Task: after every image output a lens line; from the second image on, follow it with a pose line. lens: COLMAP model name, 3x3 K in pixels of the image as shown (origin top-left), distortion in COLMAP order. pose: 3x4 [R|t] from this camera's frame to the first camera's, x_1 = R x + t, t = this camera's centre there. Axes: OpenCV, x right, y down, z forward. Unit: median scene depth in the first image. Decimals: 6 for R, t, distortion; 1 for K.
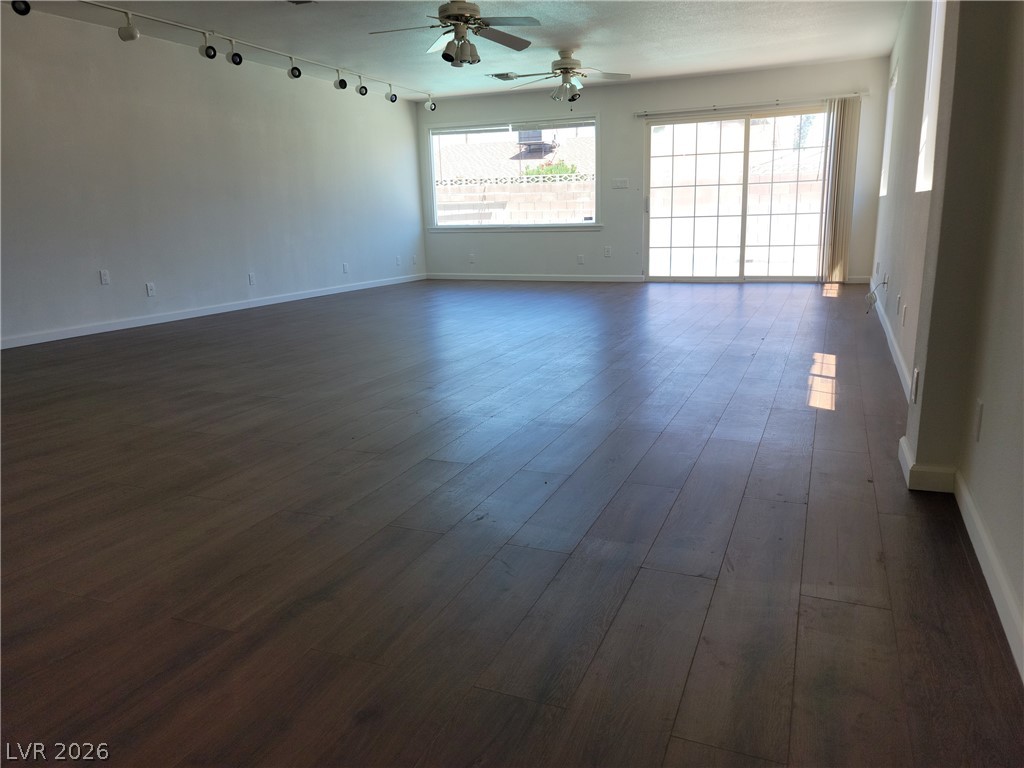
lens RADIAL K [[759.9, 0, 523.4], [0, 759.9, 384.0], [0, 0, 1]] dist [0.112064, -0.082149]
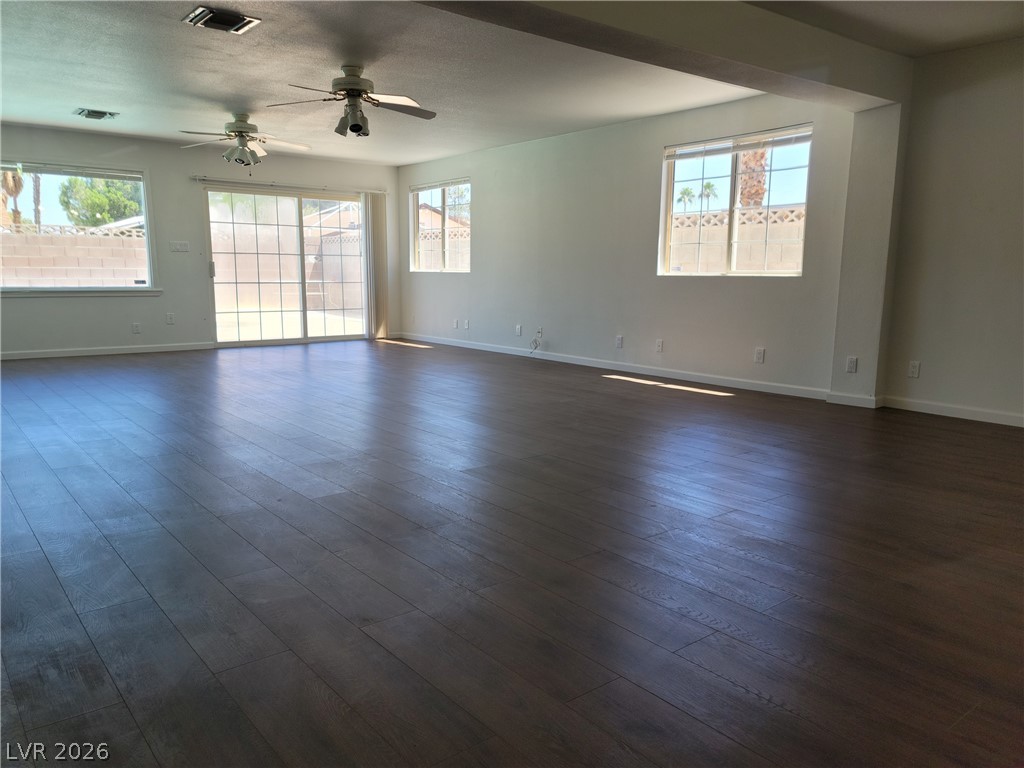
lens RADIAL K [[759.9, 0, 523.4], [0, 759.9, 384.0], [0, 0, 1]] dist [0.112064, -0.082149]
pose [[0.482077, -0.104827, 0.869835, -0.519802], [0.181200, 0.983280, 0.018075, -0.038458], [-0.857186, 0.148901, 0.493011, 0.204782]]
